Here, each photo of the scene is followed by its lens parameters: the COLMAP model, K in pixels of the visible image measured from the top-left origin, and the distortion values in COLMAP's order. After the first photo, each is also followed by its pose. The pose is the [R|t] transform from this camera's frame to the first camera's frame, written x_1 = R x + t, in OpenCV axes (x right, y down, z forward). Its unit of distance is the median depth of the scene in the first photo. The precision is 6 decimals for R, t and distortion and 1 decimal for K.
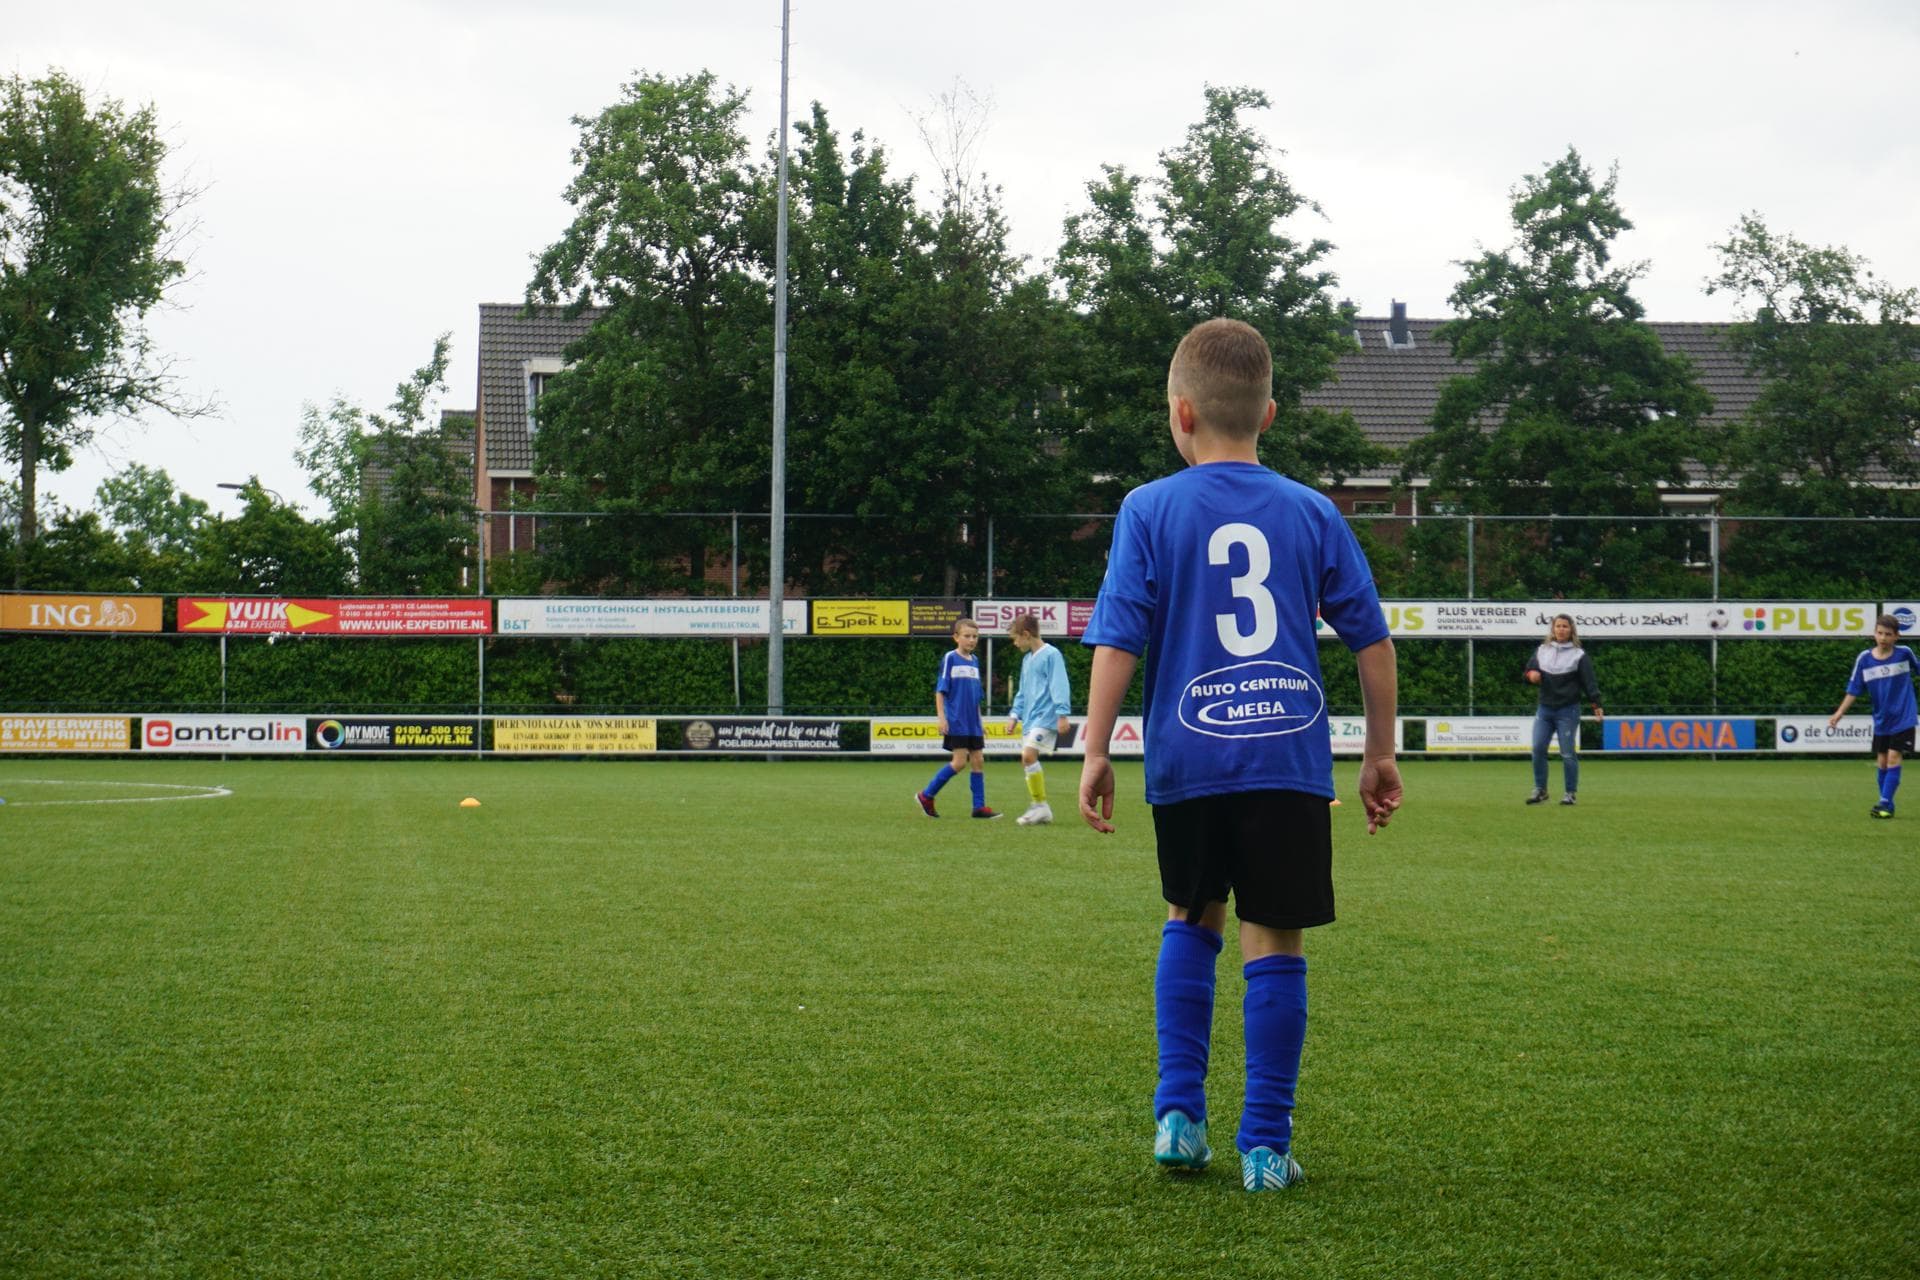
lens RADIAL K [[3984.4, 0, 898.3], [0, 3984.4, 693.2], [0, 0, 1]] dist [-0.012889, 0.139622]
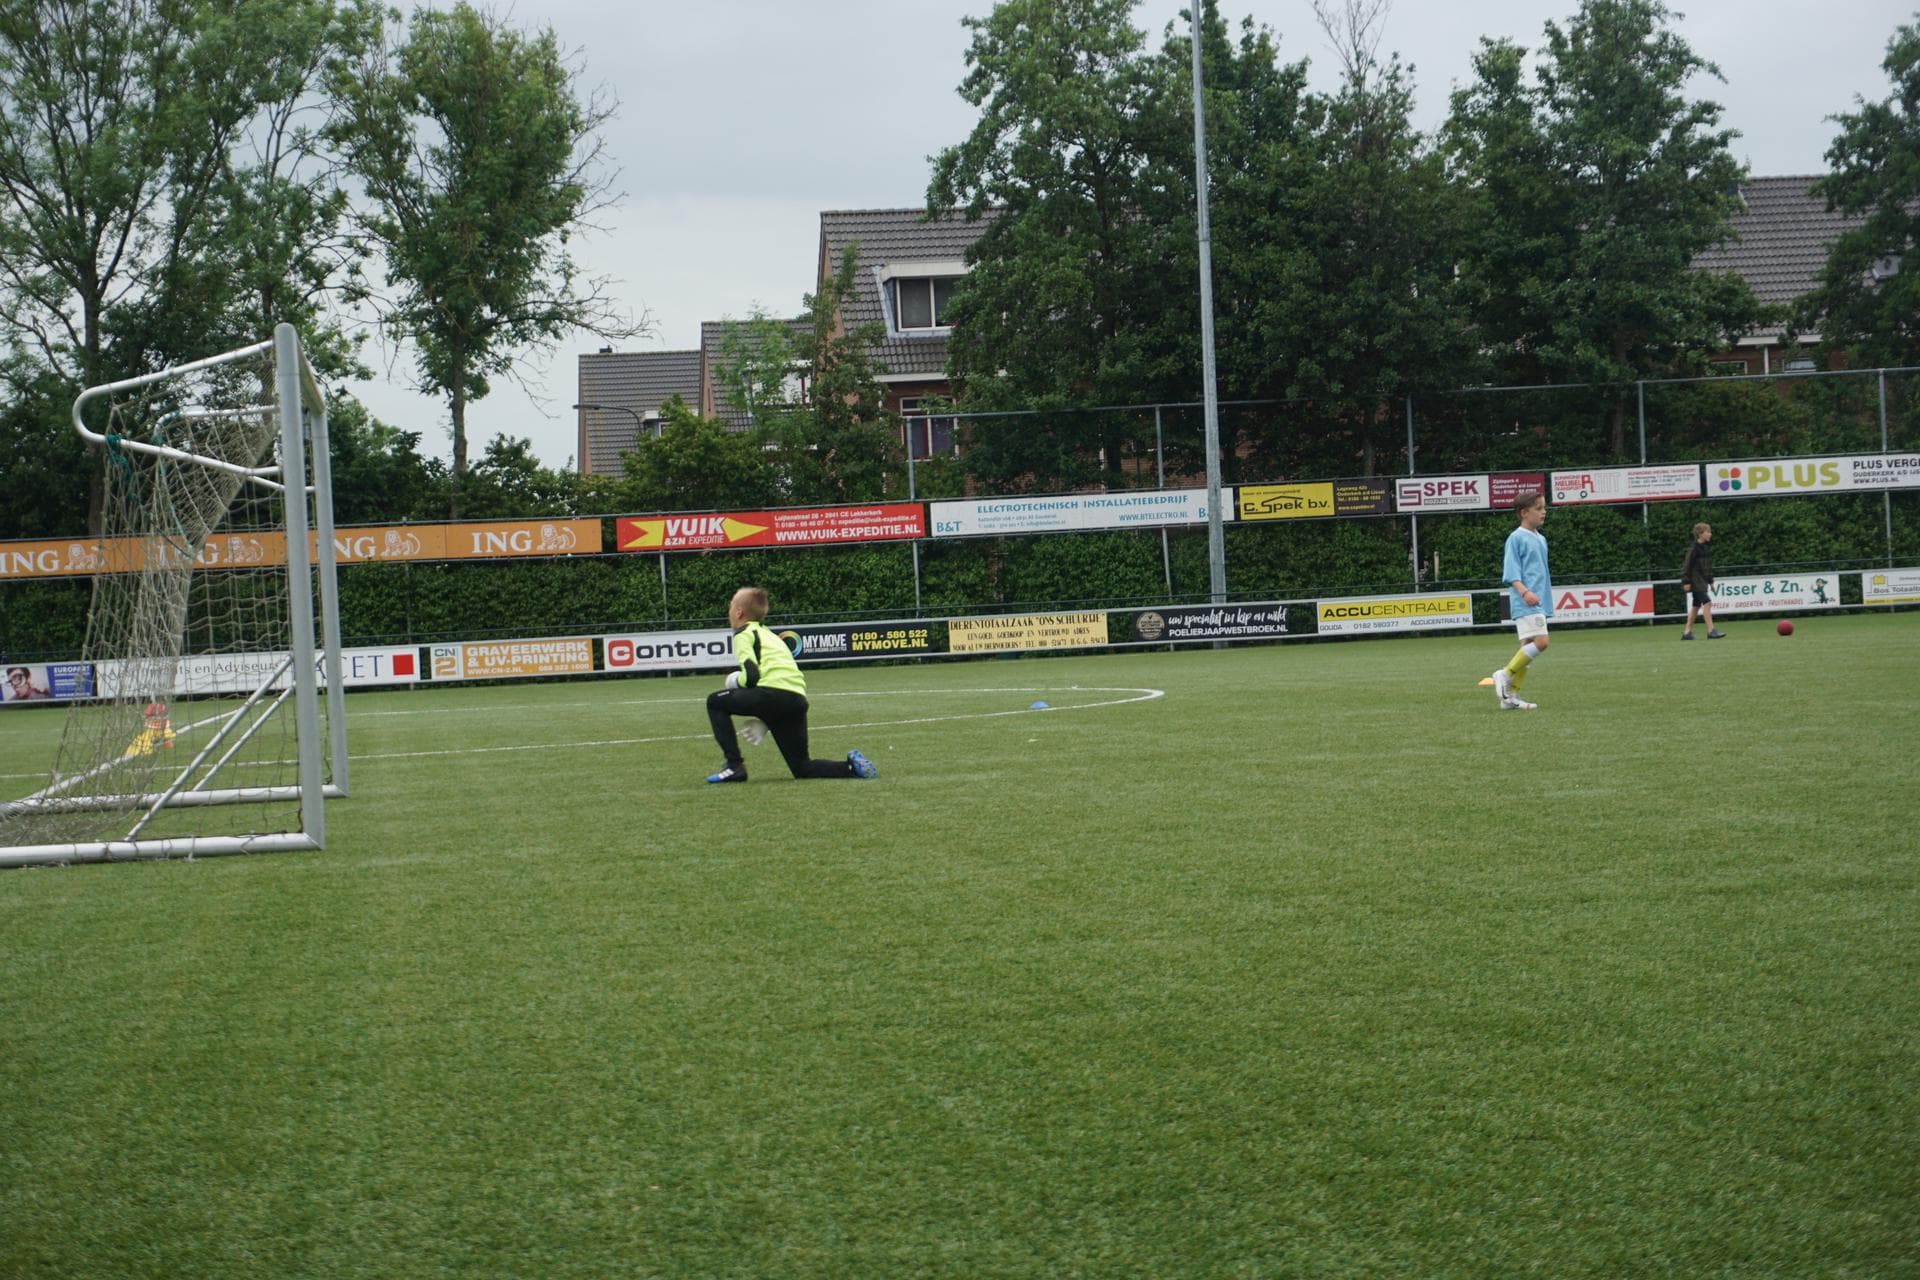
lens RADIAL K [[3994.7, 0, 887.7], [0, 3994.7, 710.3], [0, 0, 1]] dist [-0.034563, 0.105238]
pose [[0.998574, -0.052898, -0.007176, -0.106808], [0.053082, 0.998187, 0.028368, -0.000350], [0.005663, -0.028708, 0.999572, -0.009630]]
